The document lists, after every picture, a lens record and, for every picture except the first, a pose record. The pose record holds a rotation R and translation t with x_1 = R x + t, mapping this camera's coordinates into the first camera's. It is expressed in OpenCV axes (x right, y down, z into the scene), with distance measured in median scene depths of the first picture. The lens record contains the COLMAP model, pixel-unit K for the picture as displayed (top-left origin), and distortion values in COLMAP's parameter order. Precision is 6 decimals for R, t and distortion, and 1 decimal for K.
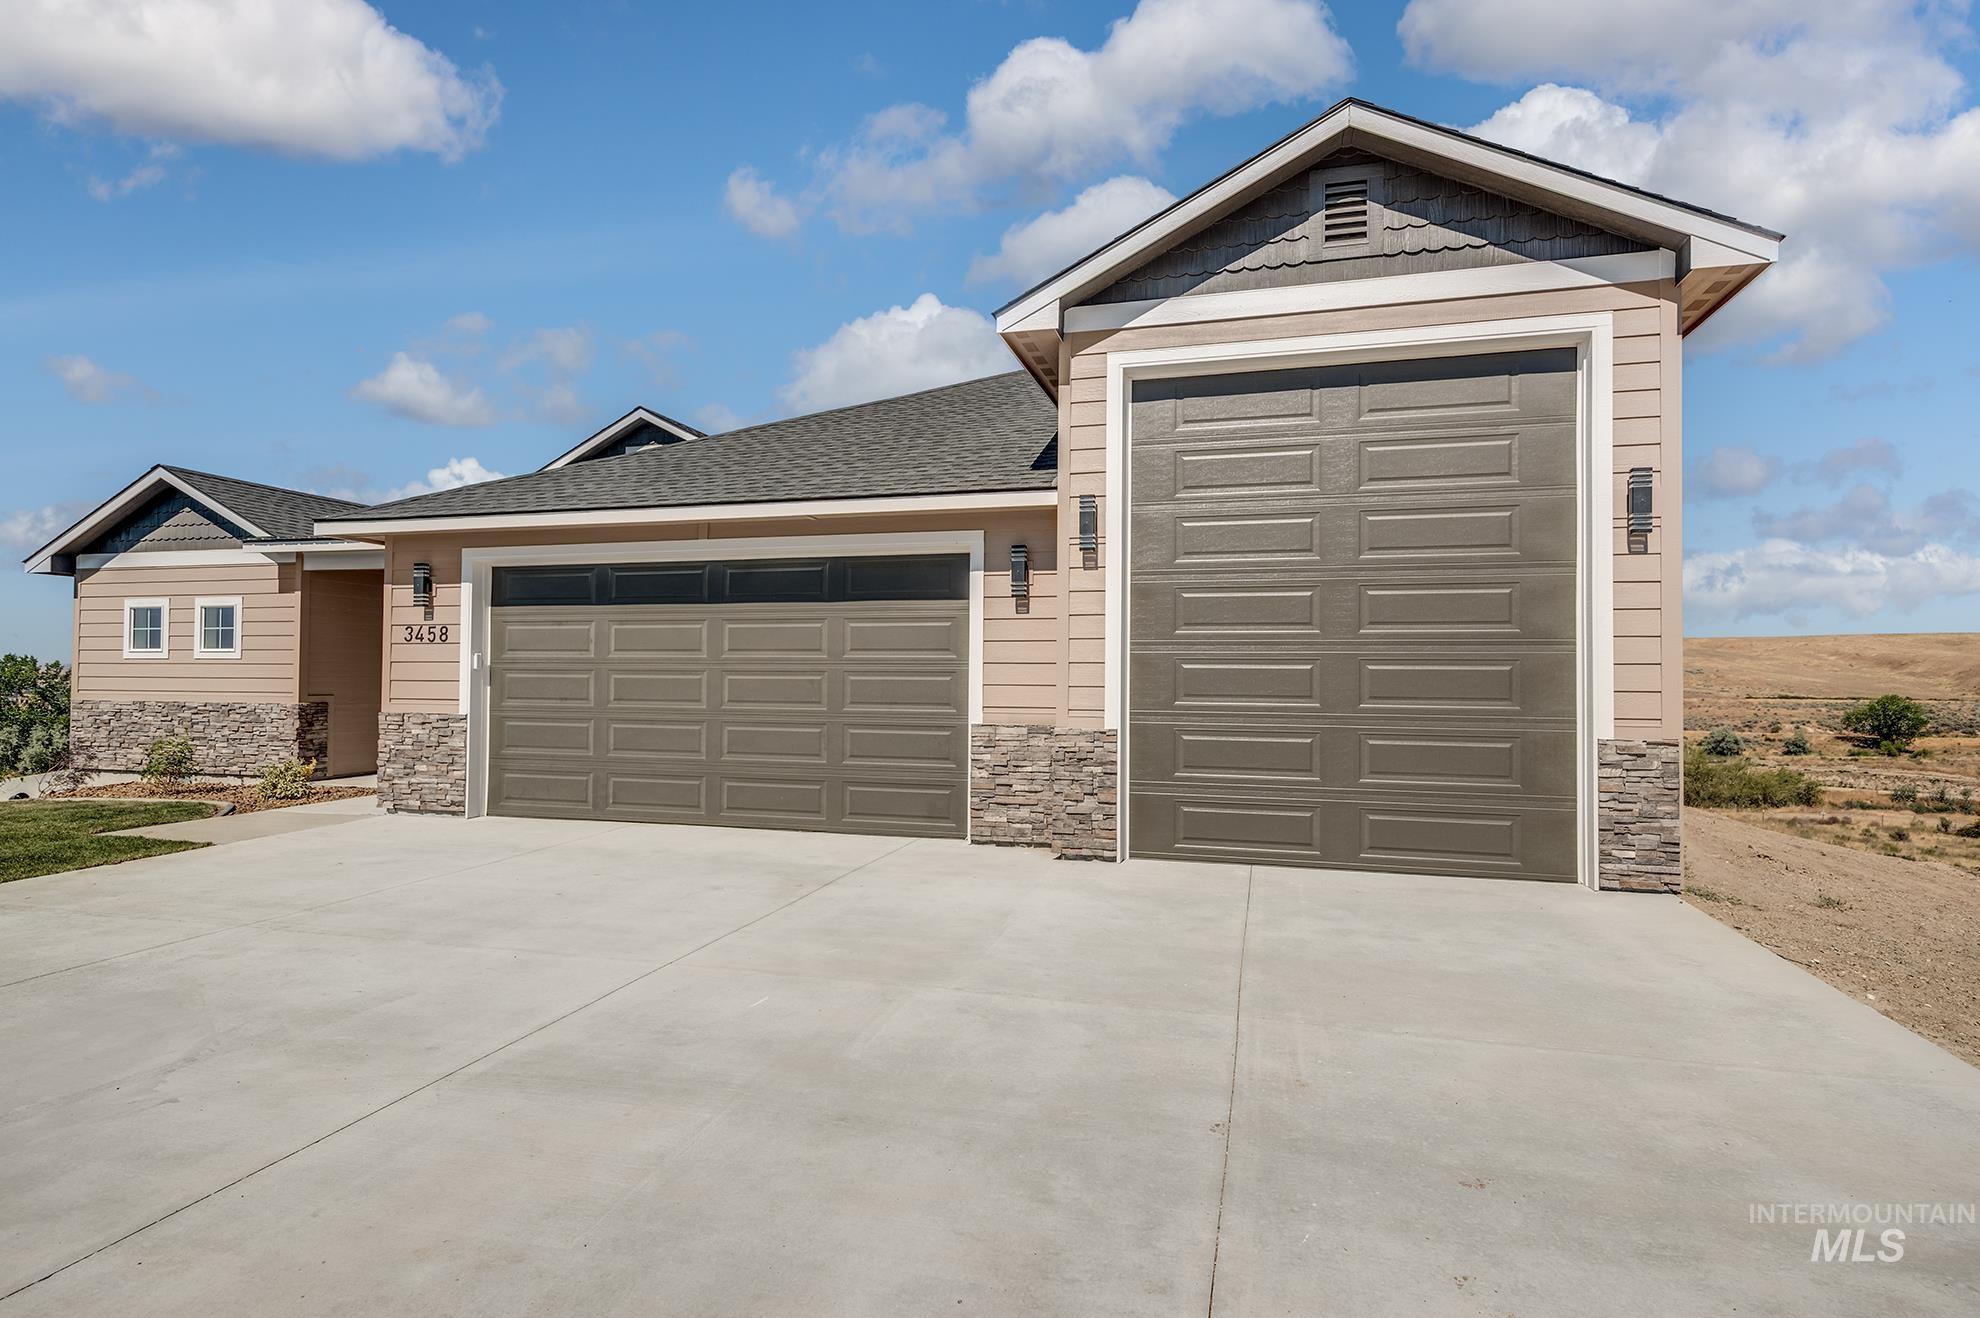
lens RADIAL K [[930.2, 0, 1020.1], [0, 930.2, 656.9], [0, 0, 1]] dist [-0.003729, -0.000914]
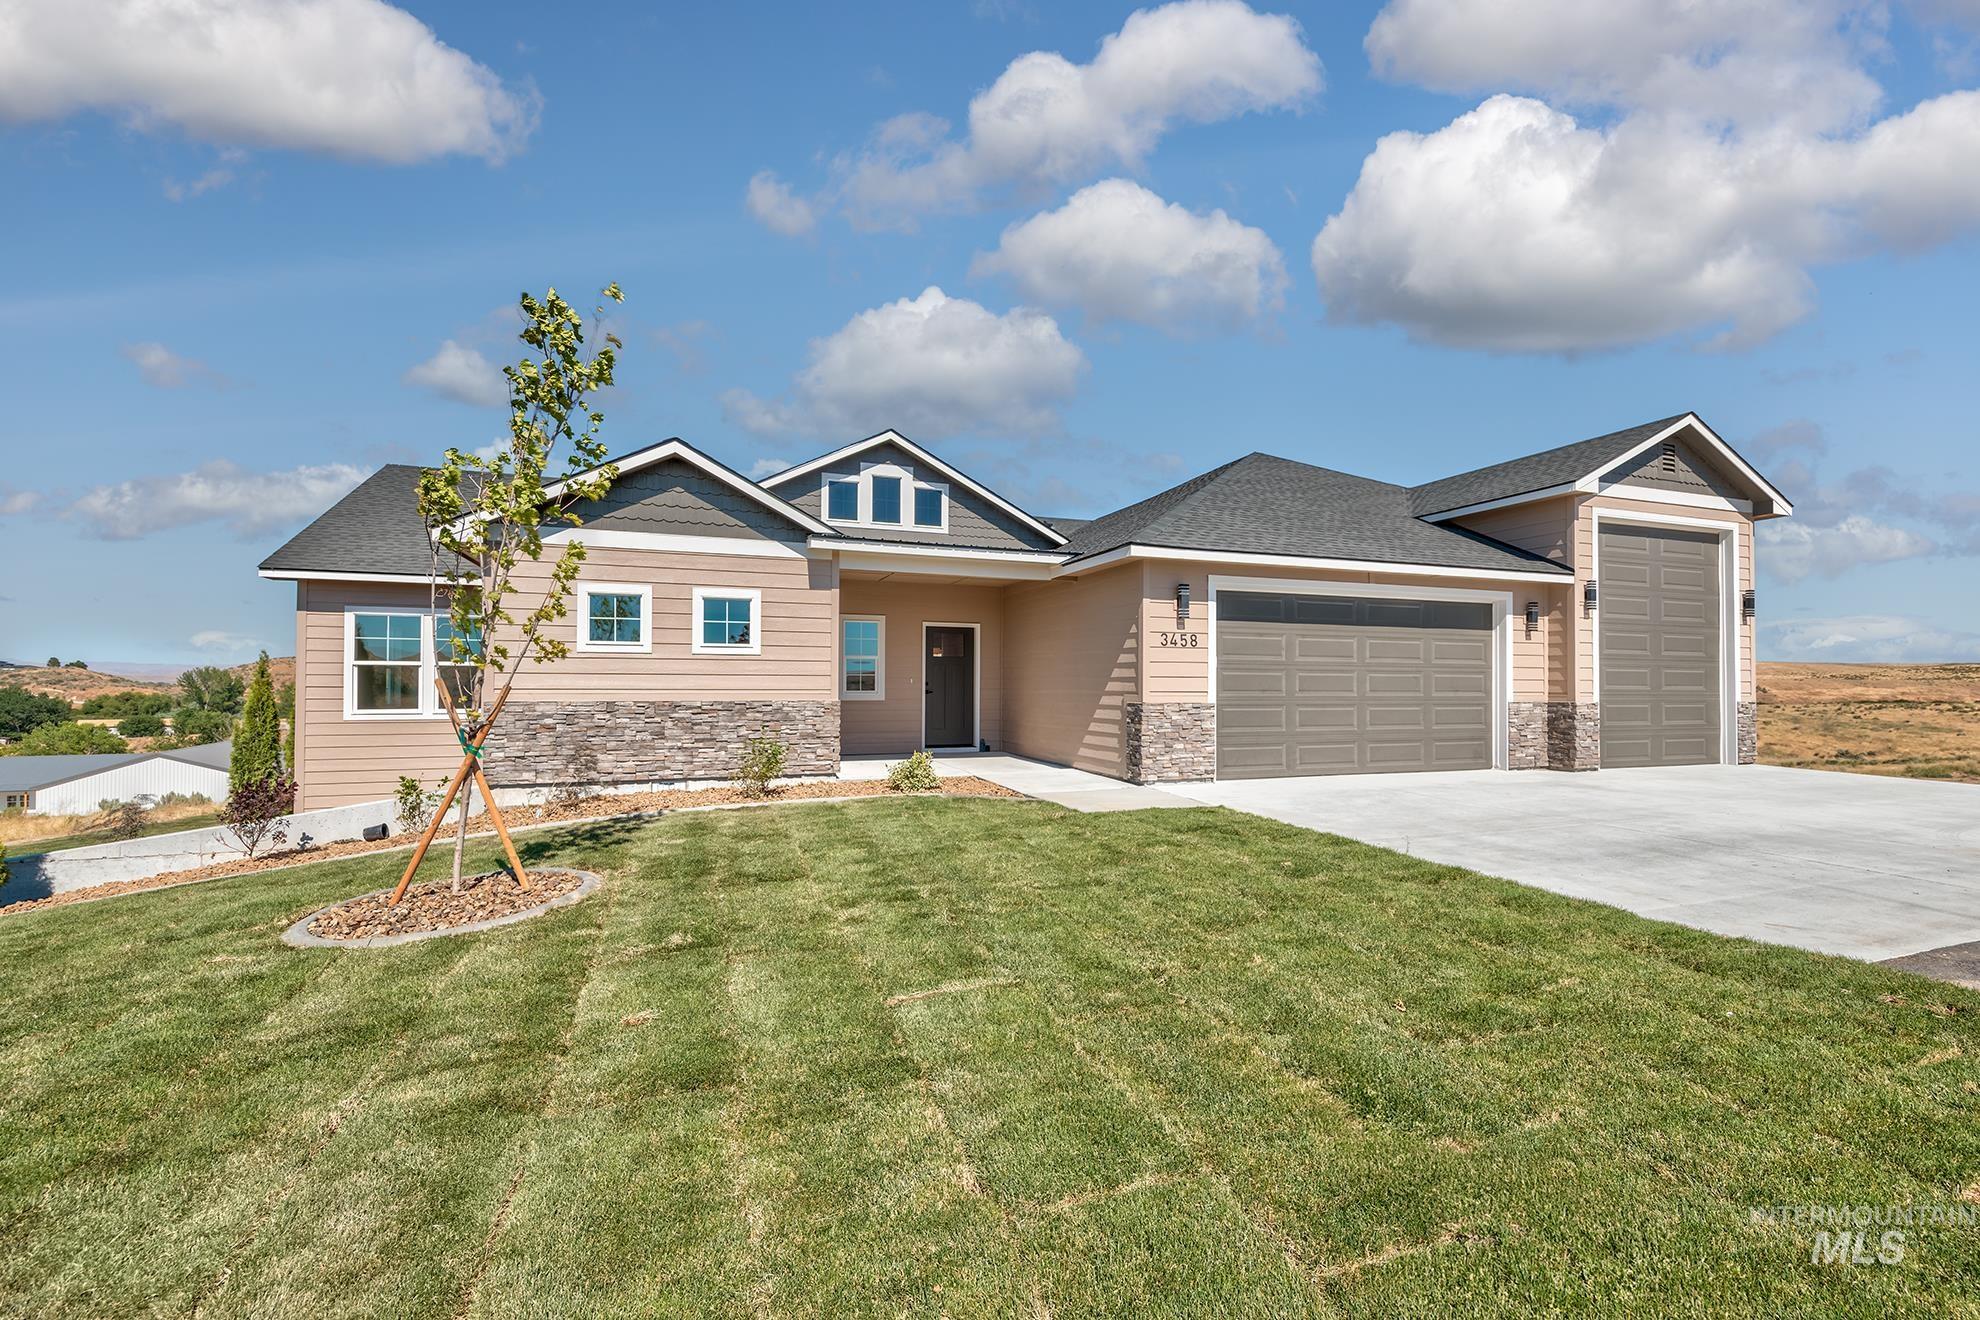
lens RADIAL K [[849.8, 0, 965.0], [0, 849.8, 665.2], [0, 0, 1]] dist [0.001079, -0.006047]
pose [[0.831658, 0.010689, 0.555185, -1.534204], [-0.012461, 0.999922, -0.000586, 0.013809], [-0.555148, -0.006431, 0.831727, 0.201021]]
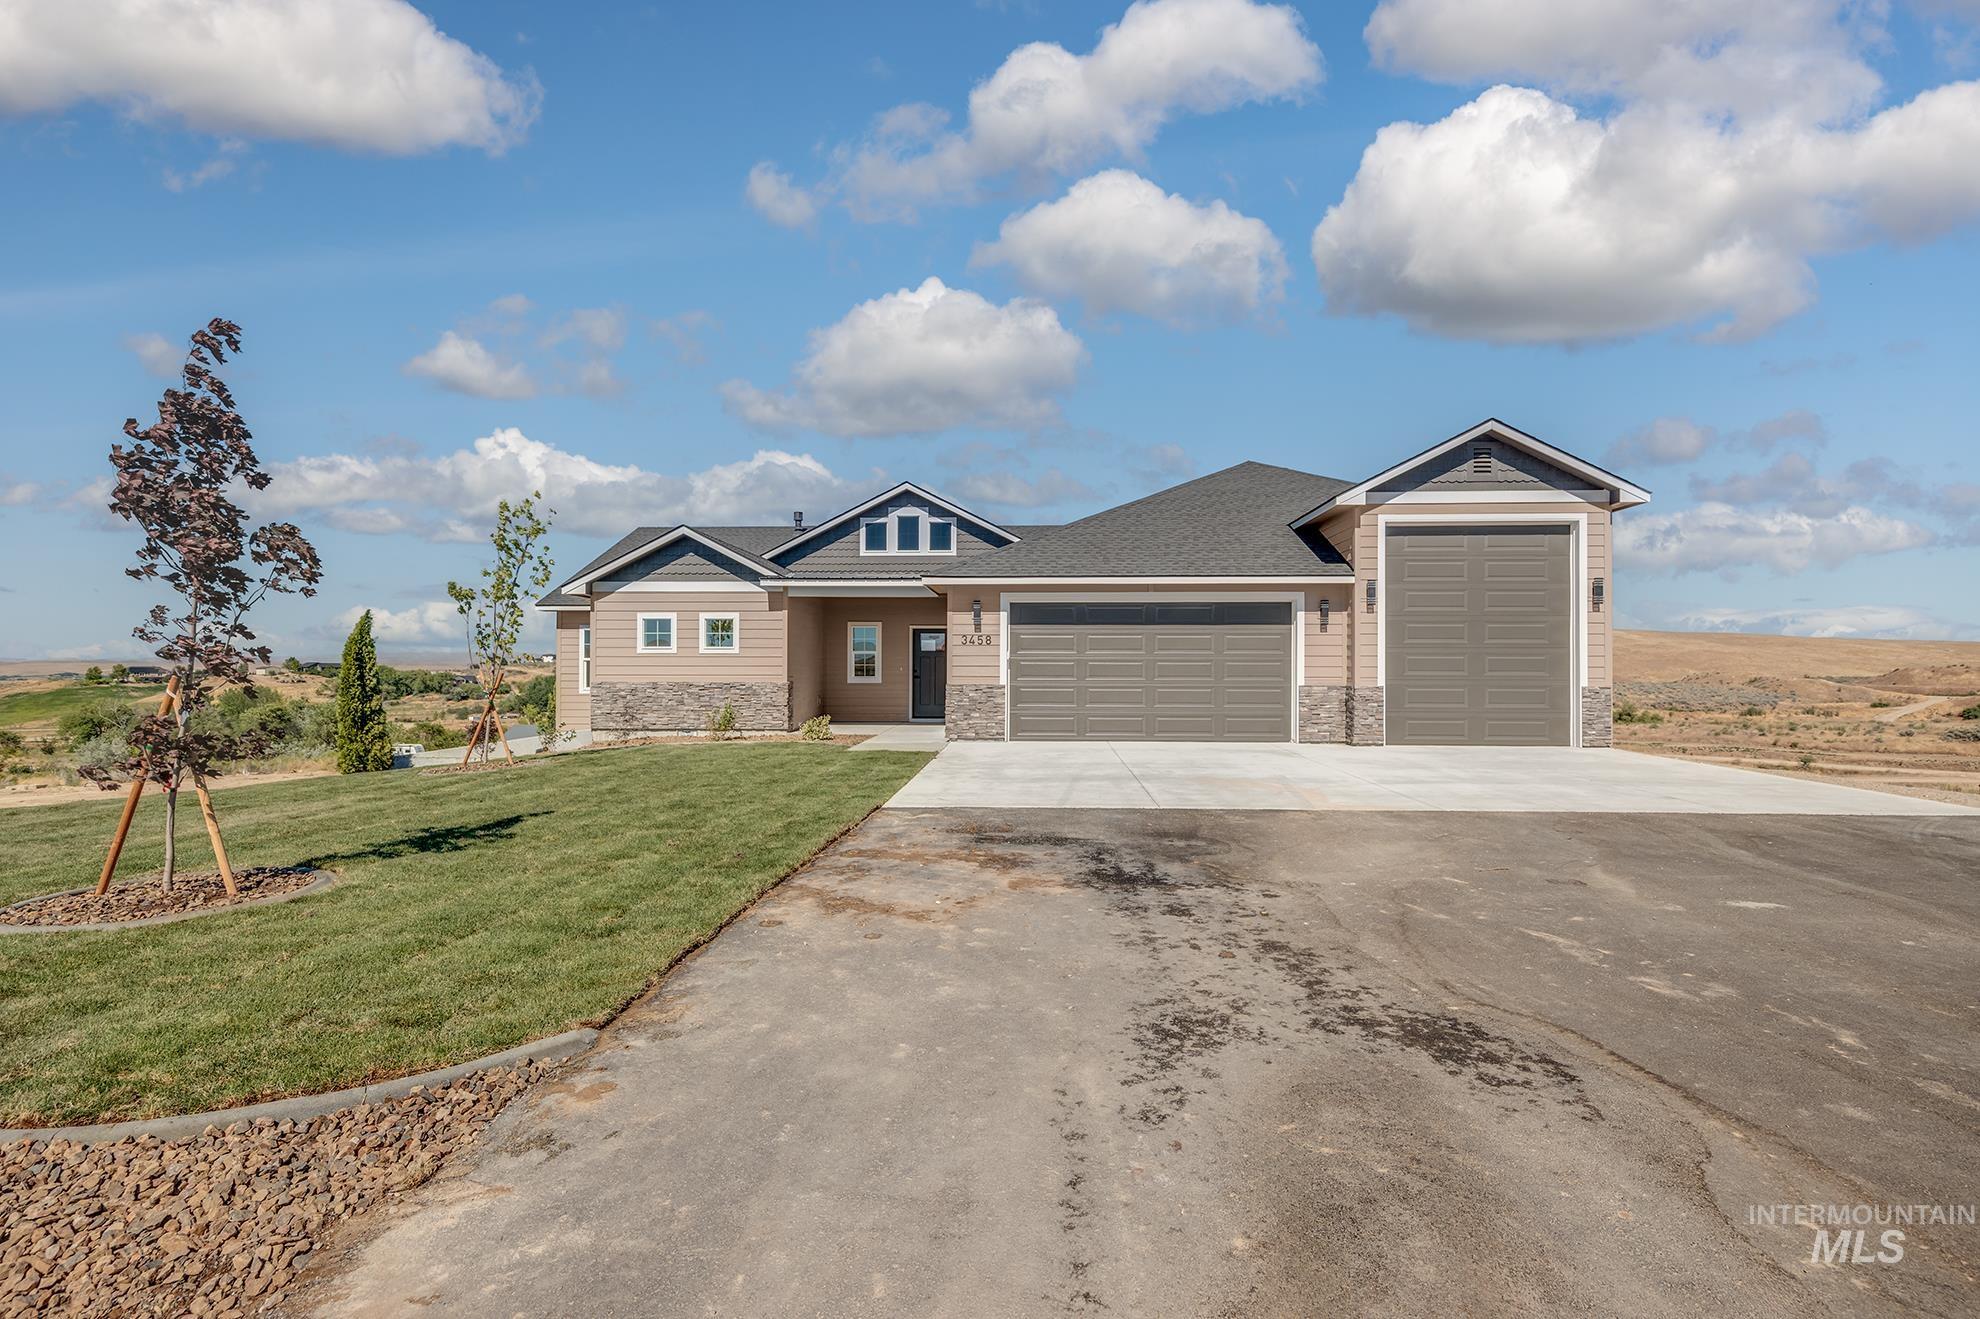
lens RADIAL K [[901.1, 0, 1002.0], [0, 901.1, 651.2], [0, 0, 1]] dist [-0.013991, -0.000041]
pose [[0.981851, -0.000803, 0.189650, -0.926843], [0.000116, 0.999993, 0.003631, -0.009578], [-0.189652, -0.003543, 0.981845, -0.721846]]
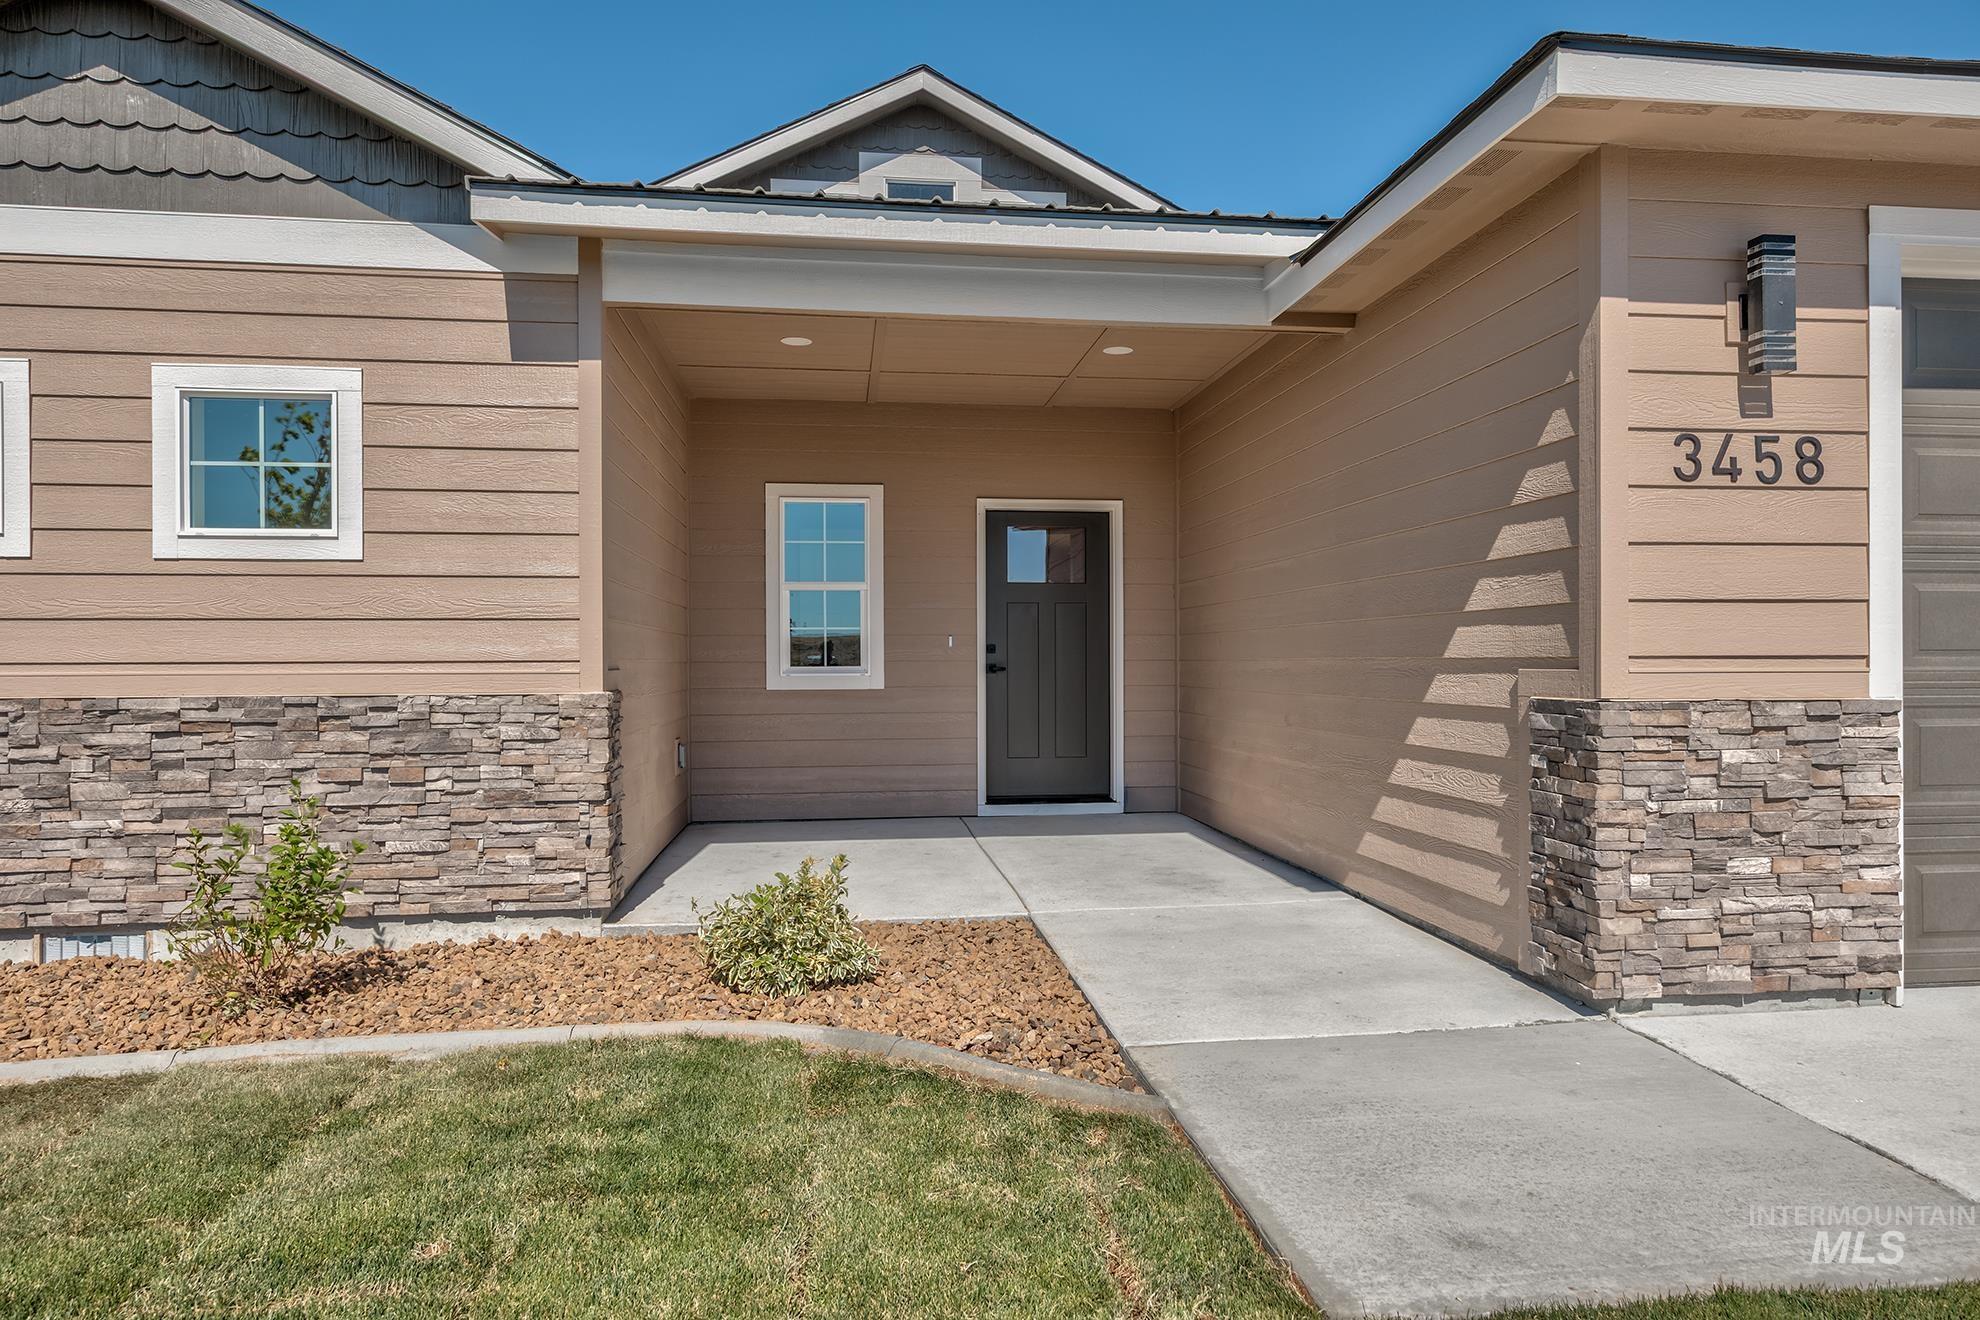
lens RADIAL K [[1190.4, 0, 977.3], [0, 1190.4, 656.4], [0, 0, 1]] dist [0.010598, 0.000668]
pose [[0.931077, -0.007029, 0.364755, -1.056080], [0.000579, 0.999842, 0.017789, 0.037908], [-0.364823, -0.016351, 0.930933, 0.709026]]
